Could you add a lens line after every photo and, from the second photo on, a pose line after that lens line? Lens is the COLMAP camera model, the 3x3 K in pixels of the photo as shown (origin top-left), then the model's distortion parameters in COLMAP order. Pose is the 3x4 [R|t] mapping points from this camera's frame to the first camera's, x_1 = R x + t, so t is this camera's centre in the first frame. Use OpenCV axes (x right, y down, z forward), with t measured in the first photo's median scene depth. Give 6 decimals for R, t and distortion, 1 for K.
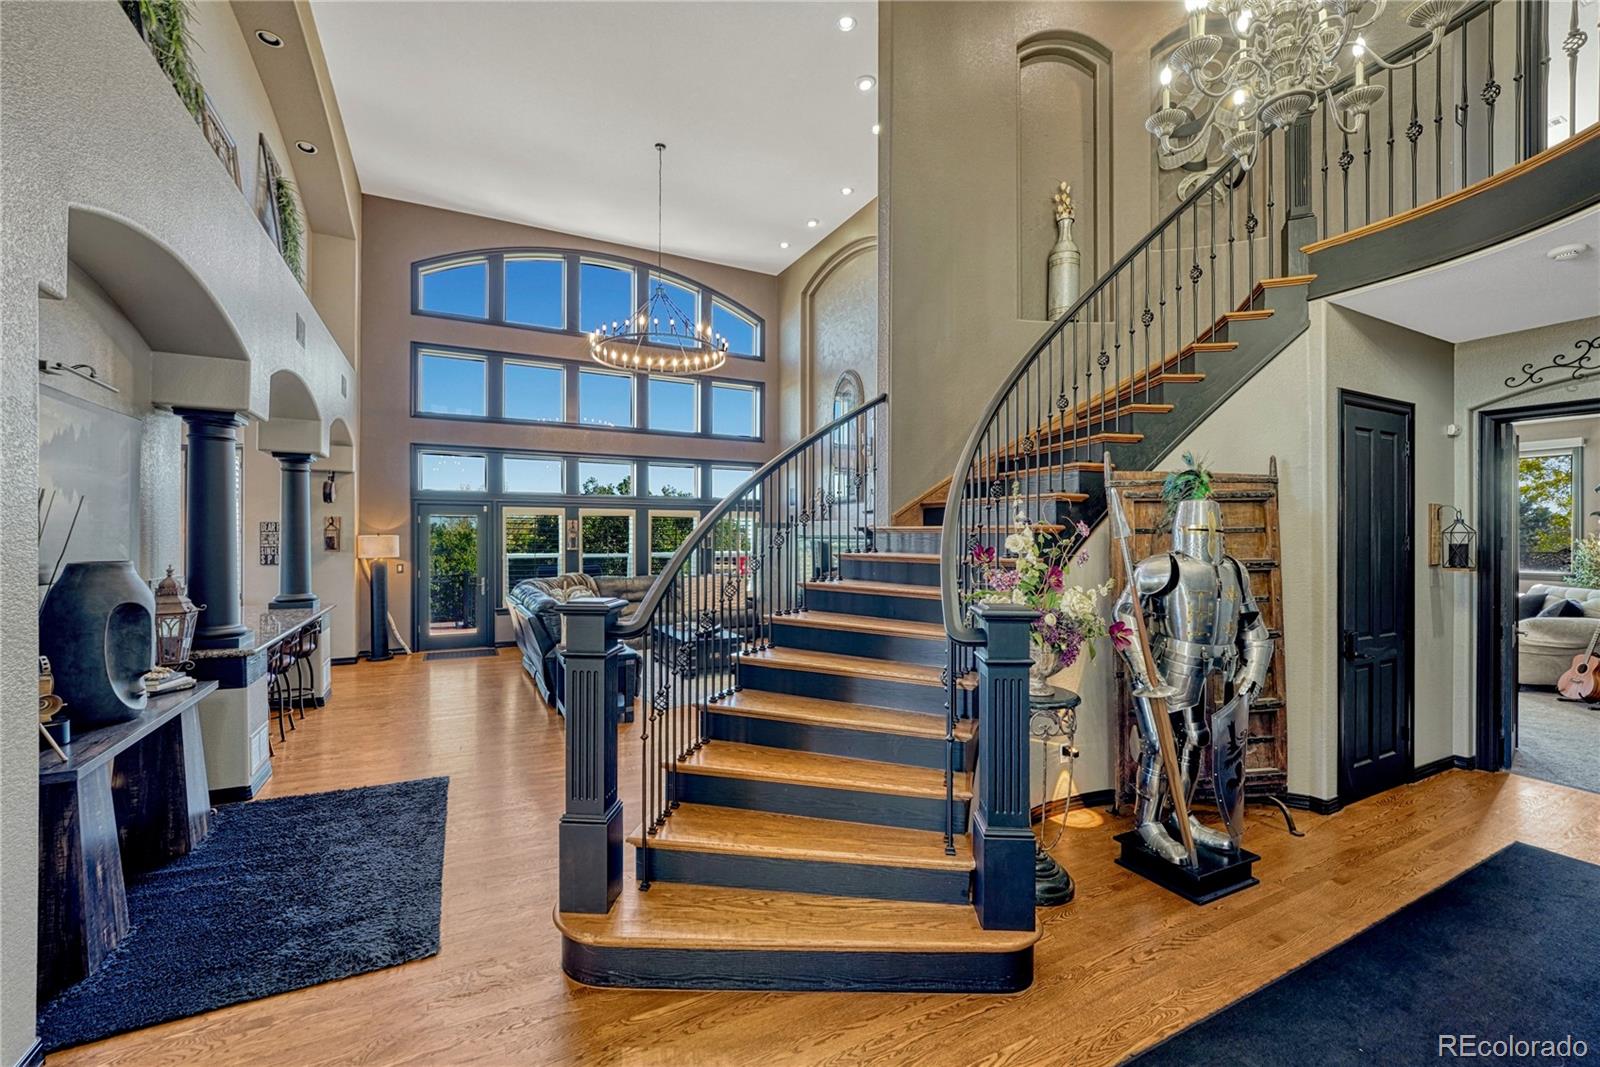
lens RADIAL K [[673.0, 0, 804.5], [0, 673.0, 538.8], [0, 0, 1]] dist [-0.006442, -0.000767]
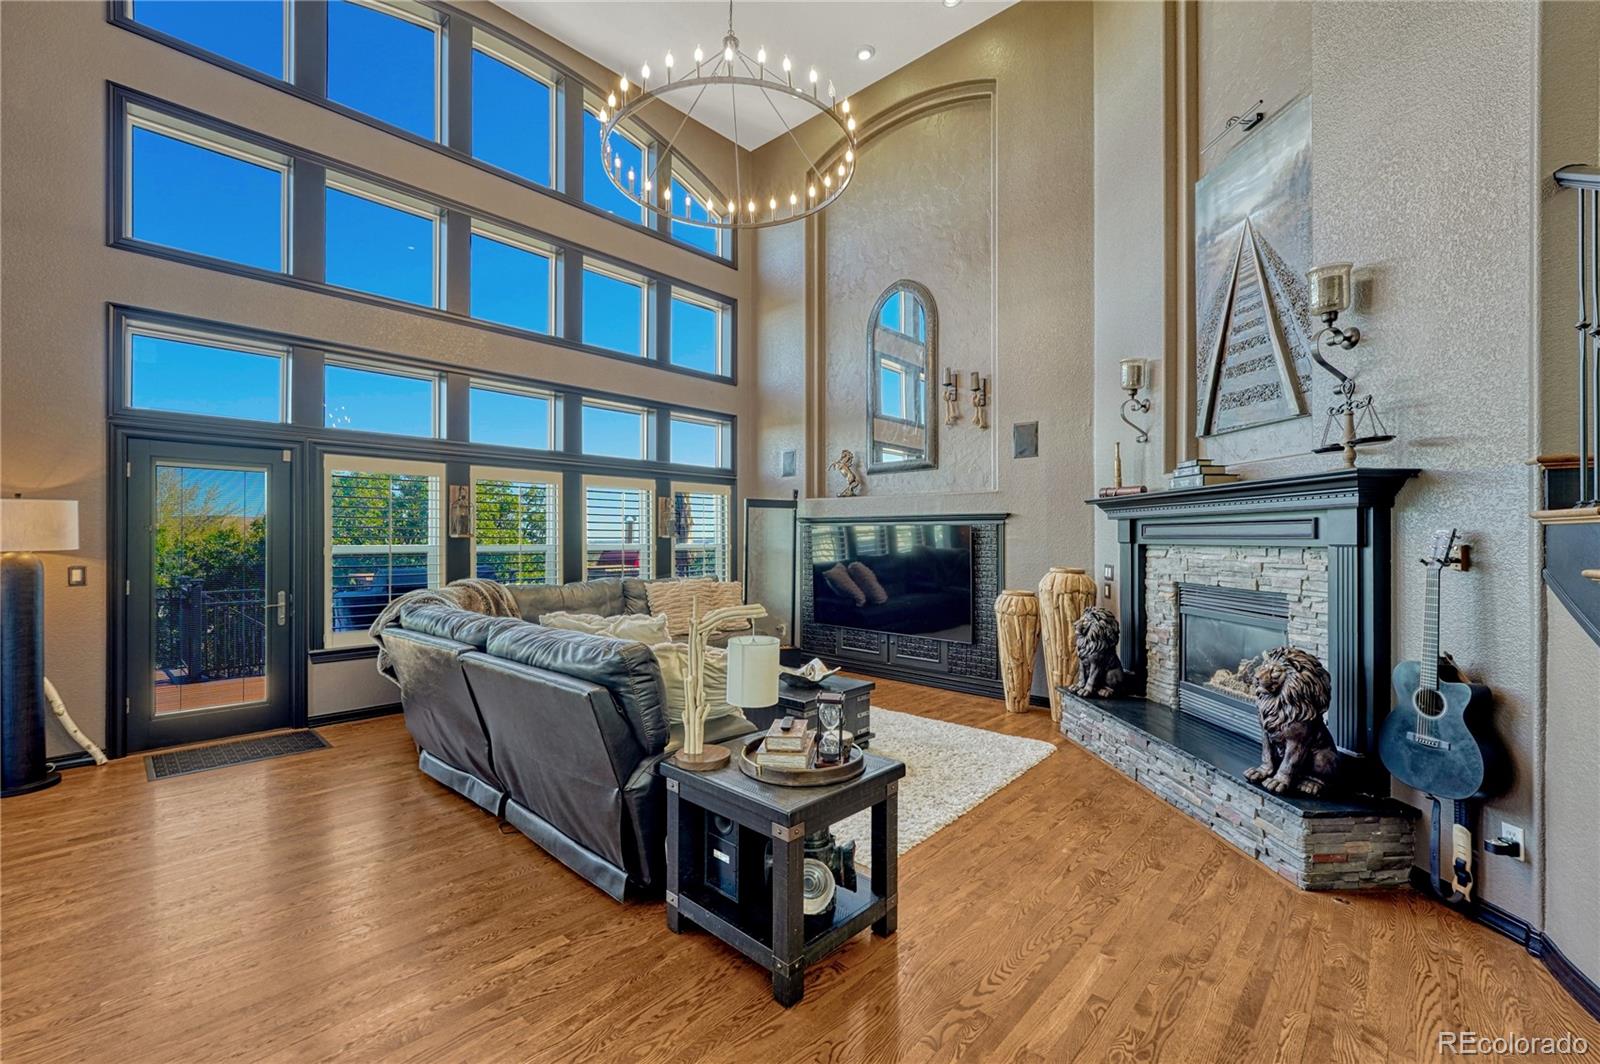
lens RADIAL K [[667.6, 0, 788.4], [0, 667.6, 538.2], [0, 0, 1]] dist [-0.001882, -0.000109]
pose [[0.946850, 0.006131, 0.321618, -0.267351], [-0.008526, 0.999945, 0.006040, 0.010701], [-0.321564, -0.008461, 0.946850, 0.384394]]
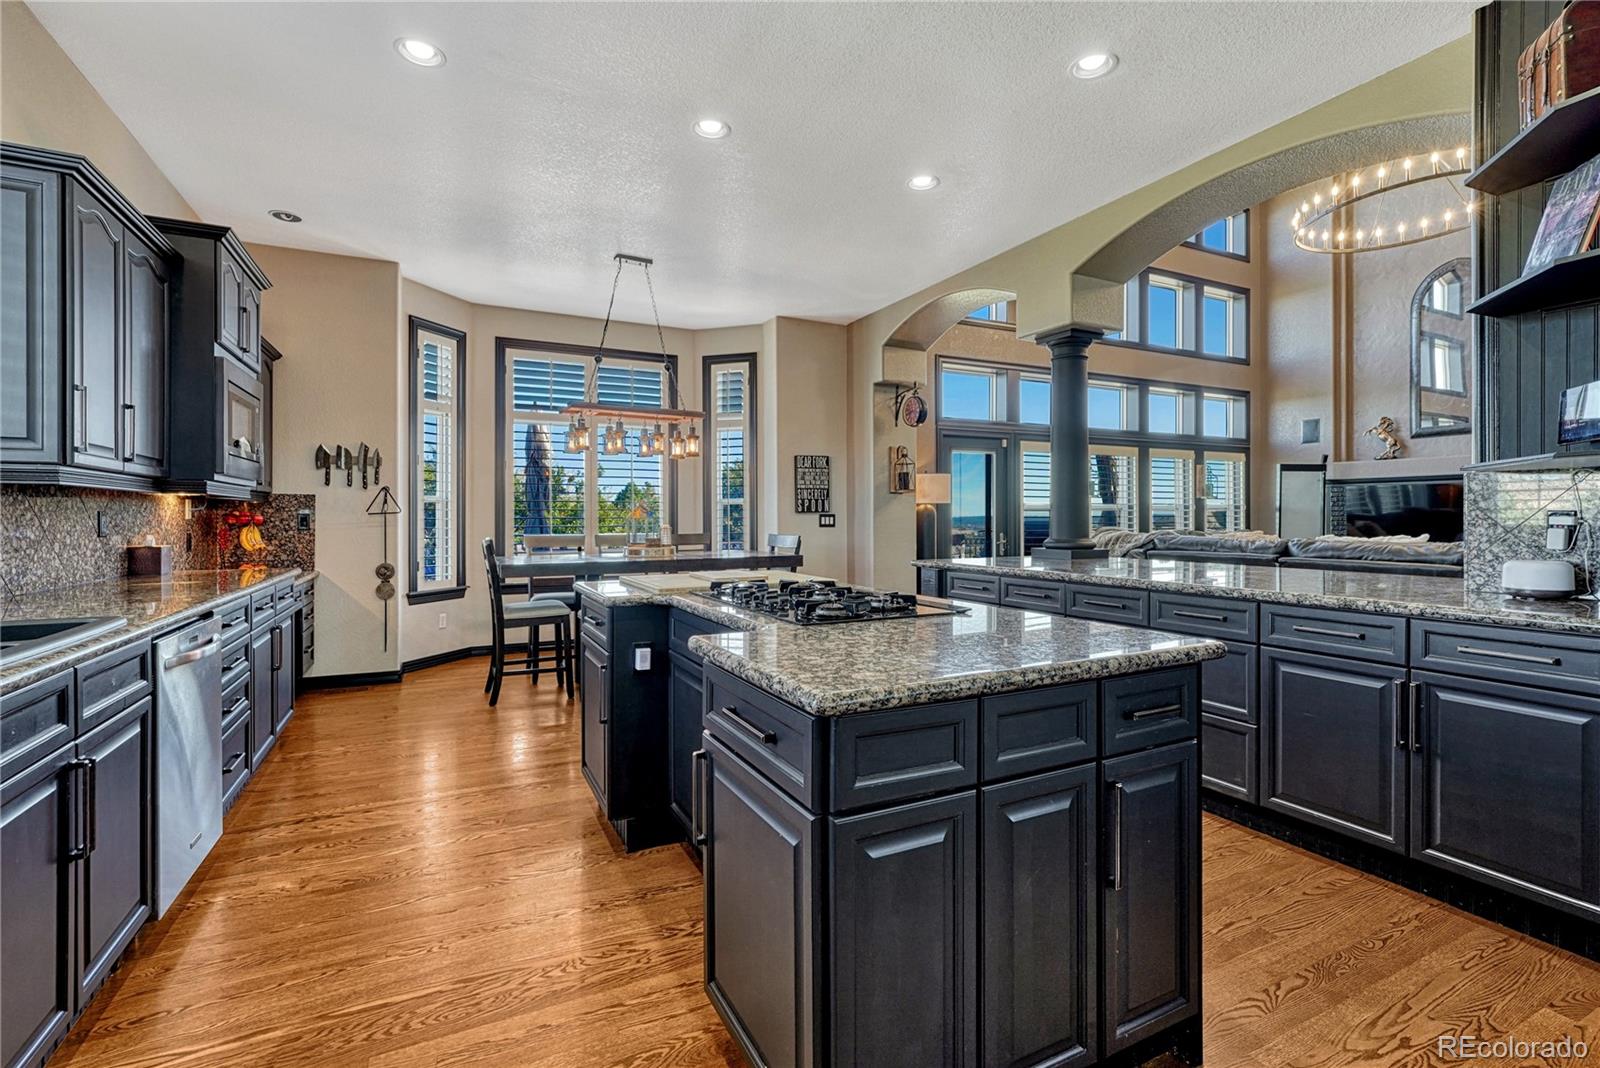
lens RADIAL K [[727.2, 0, 800.3], [0, 727.2, 524.4], [0, 0, 1]] dist [-0.002179, 0.001321]
pose [[0.999767, -0.002086, -0.021501, -0.662475], [0.002449, 0.999855, 0.016847, 0.032136], [0.021463, -0.016896, 0.999627, 0.157702]]
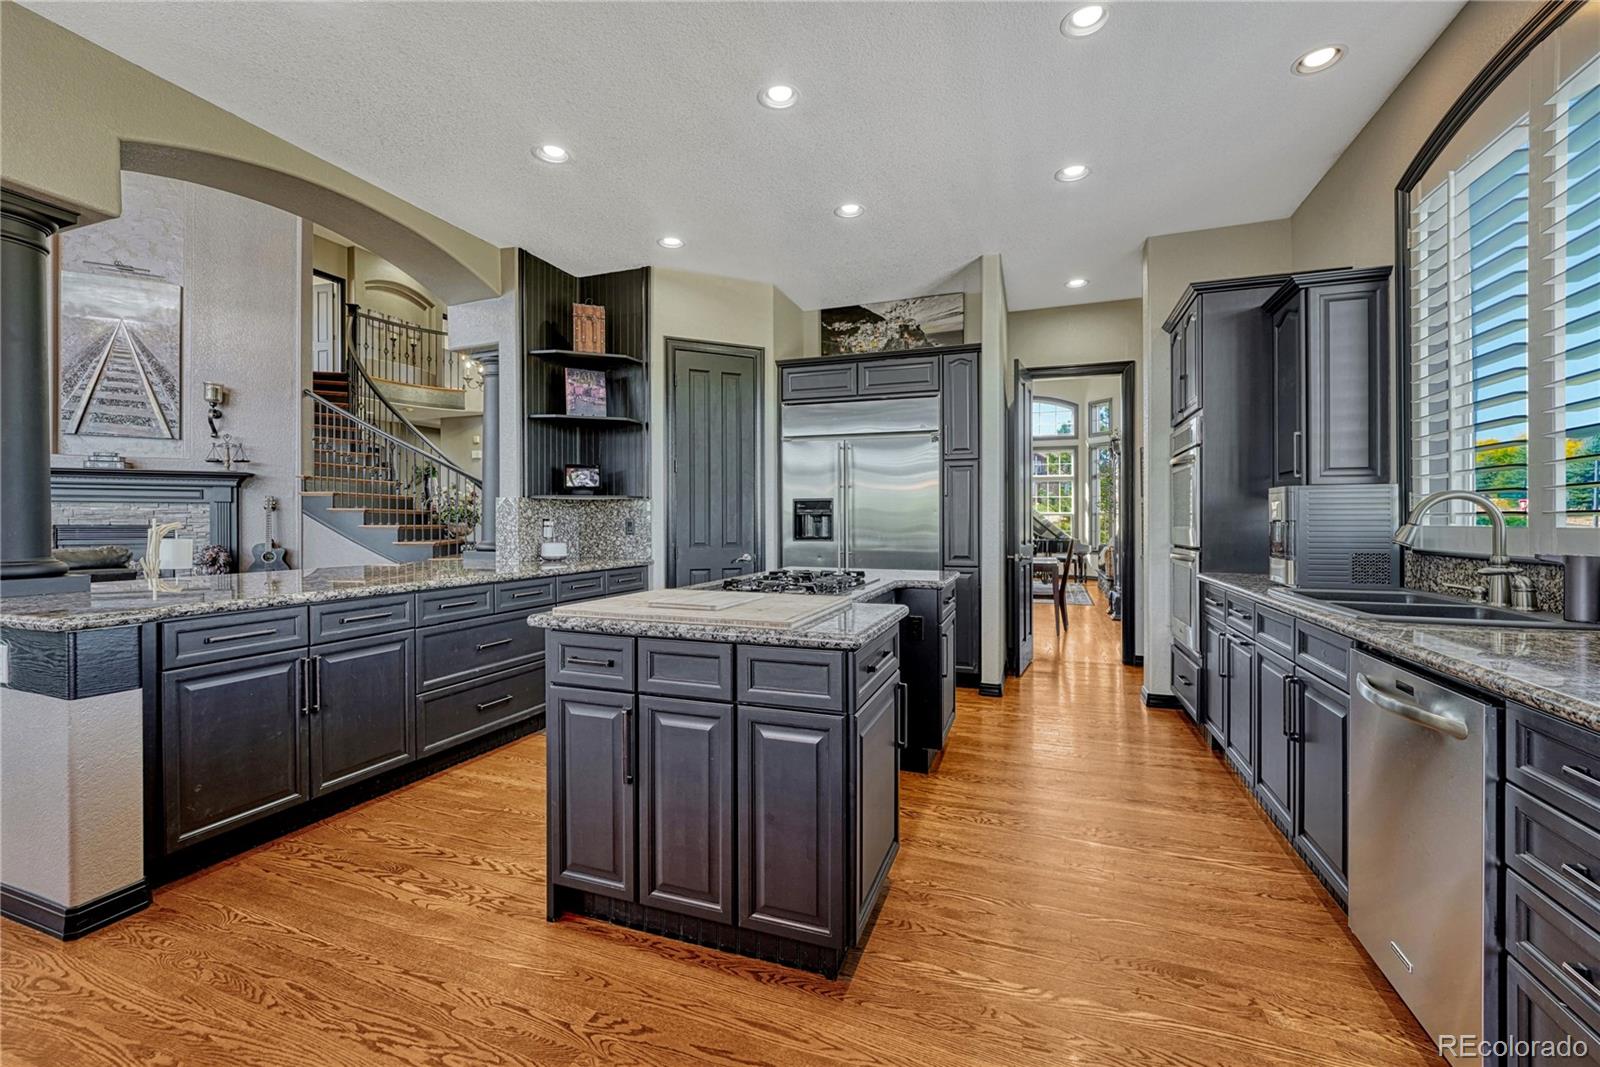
lens RADIAL K [[673.0, 0, 809.0], [0, 673.0, 525.8], [0, 0, 1]] dist [-0.006442, -0.000767]
pose [[-0.686416, -0.002987, 0.727203, -0.893457], [-0.003154, 0.999994, 0.001131, 0.036341], [-0.727202, -0.001517, -0.686422, 0.620955]]
